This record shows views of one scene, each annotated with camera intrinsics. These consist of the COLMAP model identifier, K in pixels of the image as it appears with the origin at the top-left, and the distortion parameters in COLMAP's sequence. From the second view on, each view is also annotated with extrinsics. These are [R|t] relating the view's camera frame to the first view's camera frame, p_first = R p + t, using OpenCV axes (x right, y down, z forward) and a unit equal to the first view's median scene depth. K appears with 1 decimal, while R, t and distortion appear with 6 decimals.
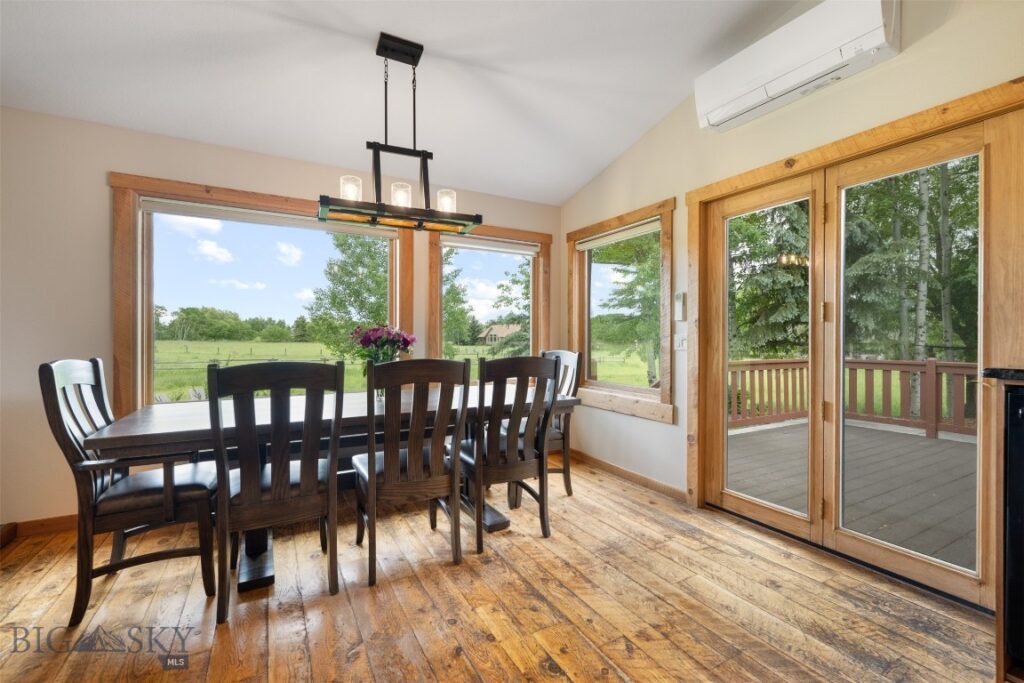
lens RADIAL K [[435.2, 0, 510.9], [0, 435.2, 338.0], [0, 0, 1]] dist [0.000325, 0.000803]
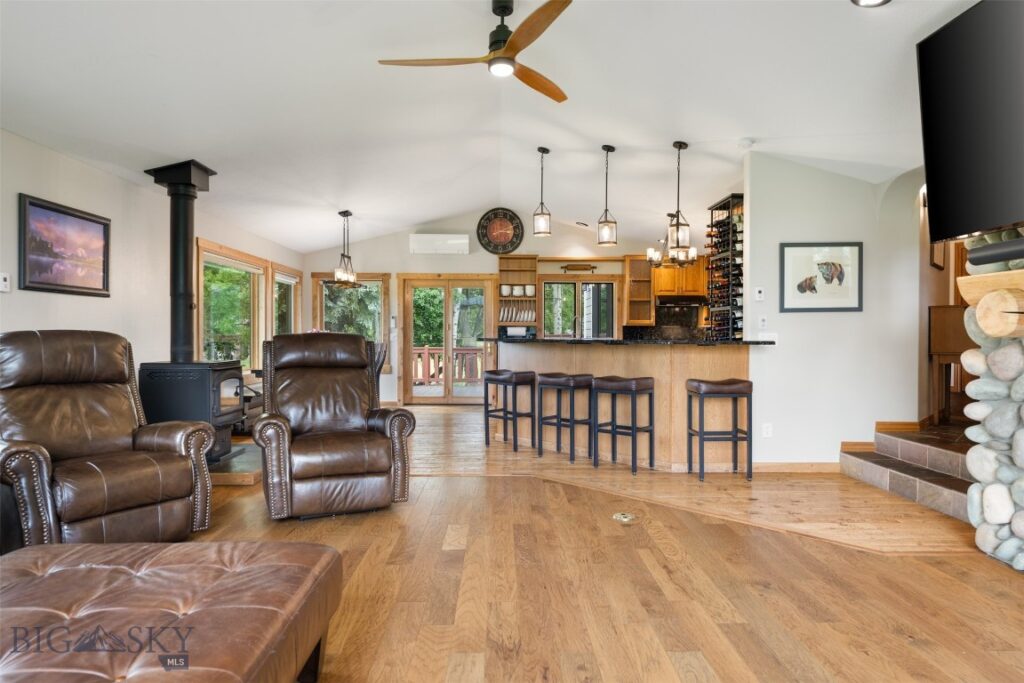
lens RADIAL K [[591.6, 0, 508.9], [0, 591.6, 341.5], [0, 0, 1]] dist [-0.007081, 0.003692]
pose [[0.481068, -0.007625, 0.876650, -2.384581], [-0.002504, 0.999946, 0.010072, -0.000970], [-0.876680, -0.007040, 0.481023, -1.203492]]
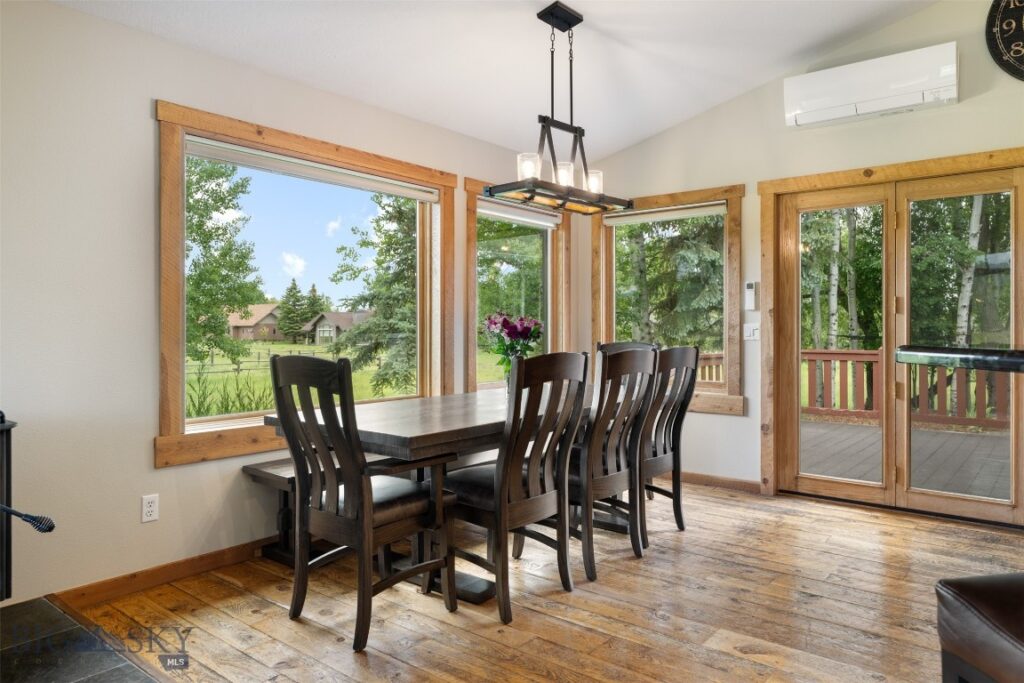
lens RADIAL K [[682.9, 0, 518.0], [0, 682.9, 326.3], [0, 0, 1]] dist [0.005697, -0.001211]
pose [[0.926464, -0.001225, 0.376381, -0.793755], [0.001704, 0.999998, -0.000939, -0.003137], [-0.376379, 0.001512, 0.926464, -0.274585]]
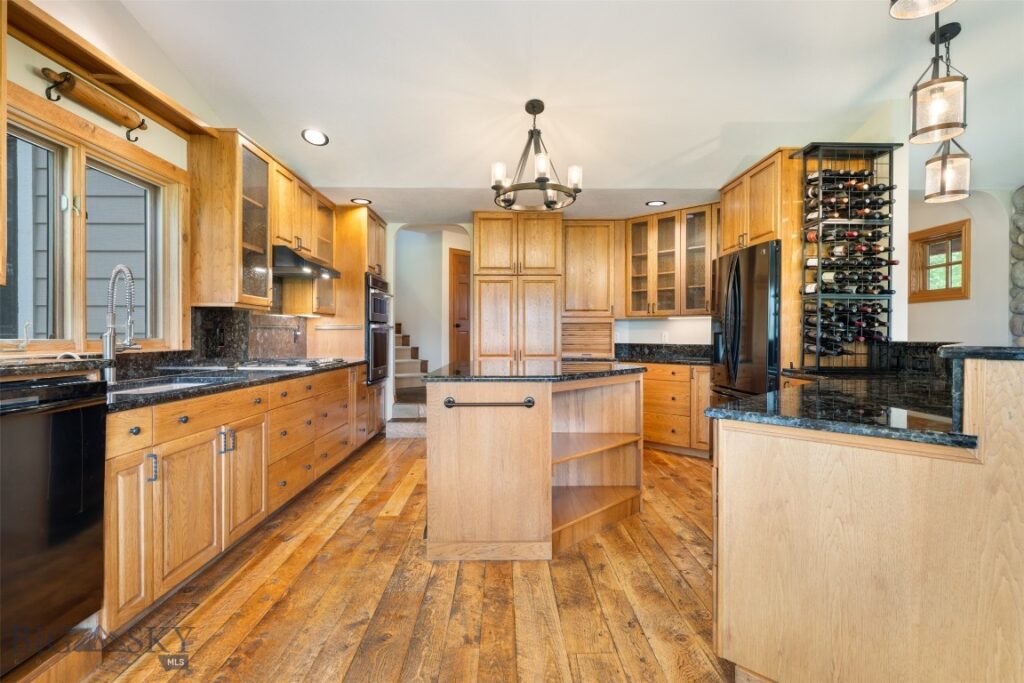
lens RADIAL K [[487.6, 0, 508.8], [0, 487.6, 336.3], [0, 0, 1]] dist [-0.000497, 0.000142]
pose [[-0.876267, -0.005164, 0.481799, -0.089454], [-0.004305, 0.999987, 0.002887, 0.001999], [-0.481807, 0.000456, -0.876277, 0.583696]]
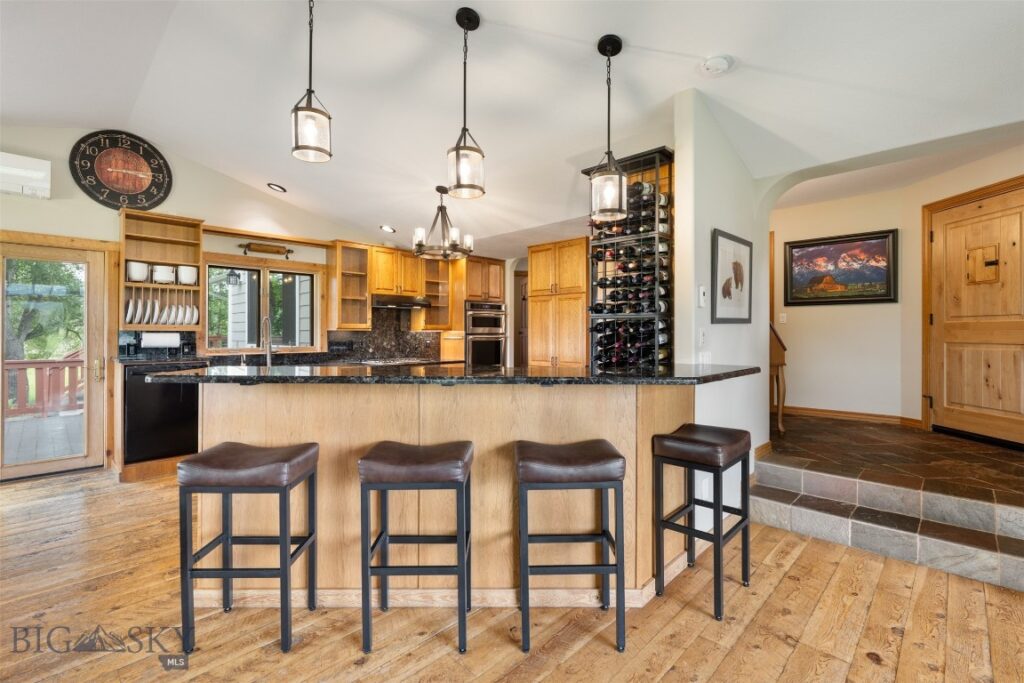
lens RADIAL K [[451.3, 0, 508.2], [0, 451.3, 331.1], [0, 0, 1]] dist [0.002213, -0.003274]
pose [[-0.276674, 0.001064, 0.960963, -1.196565], [-0.001316, 0.999998, -0.001486, -0.056684], [-0.960963, -0.001676, -0.276672, -0.303438]]
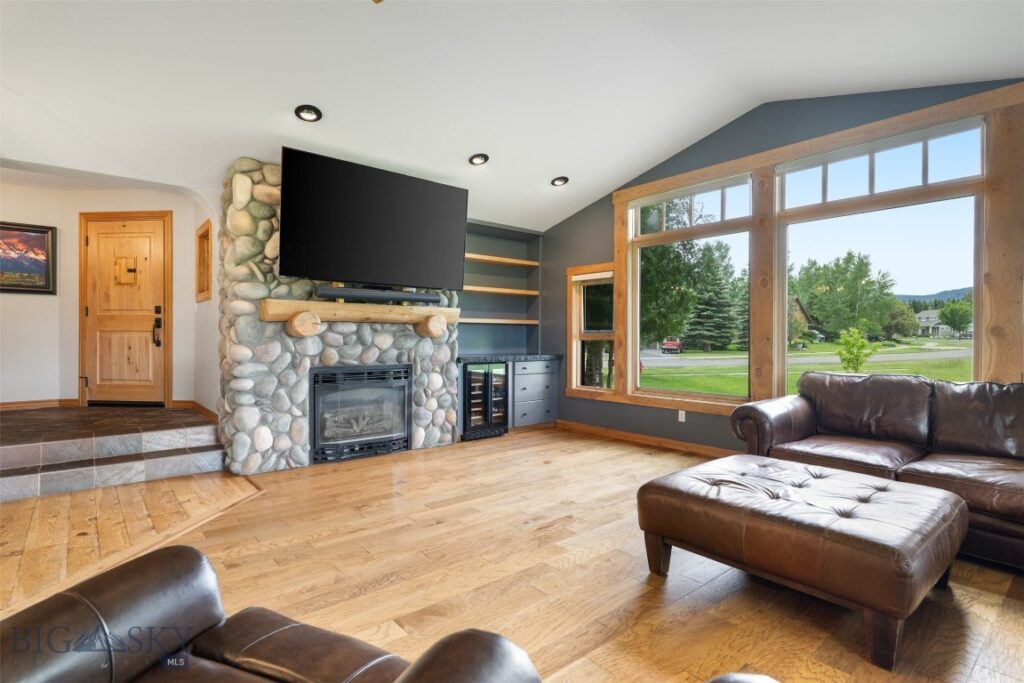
lens RADIAL K [[517.4, 0, 504.3], [0, 517.4, 342.6], [0, 0, 1]] dist [0.005945, 0.000801]
pose [[-0.983863, -0.002523, -0.178905, -1.399134], [-0.004101, 0.999956, 0.008449, 0.002155], [0.178876, 0.009047, -0.983830, 0.255751]]
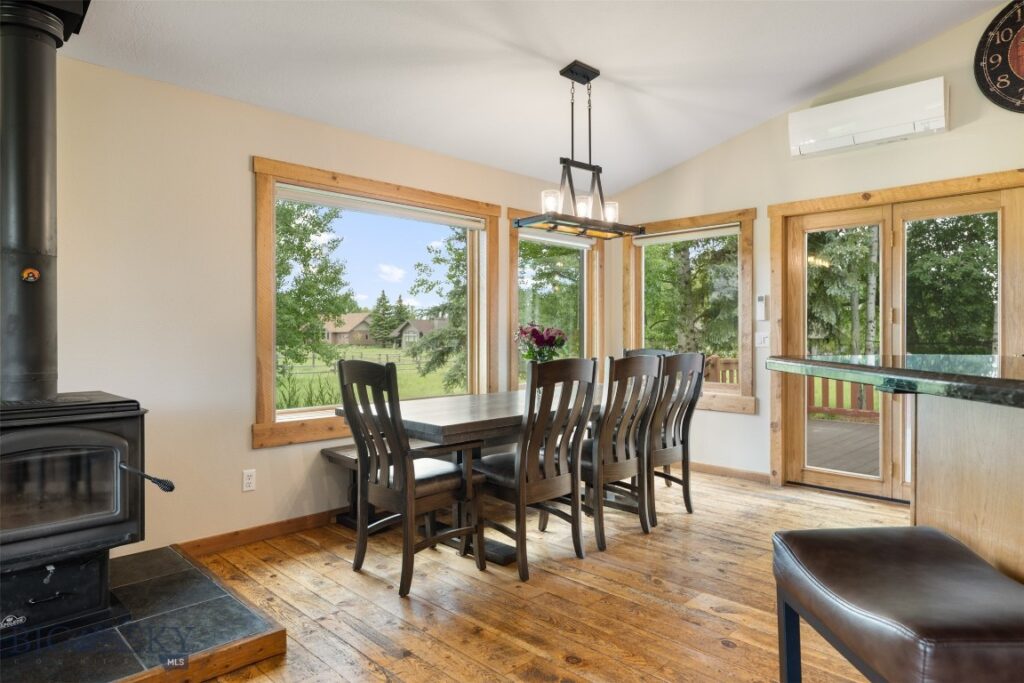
lens RADIAL K [[620.8, 0, 514.9], [0, 620.8, 332.6], [0, 0, 1]] dist [-0.004722, 0.005030]
pose [[0.961843, -0.002635, 0.273588, -0.749413], [0.002816, 0.999996, -0.000268, -0.011054], [-0.273586, 0.001028, 0.961847, -0.399570]]
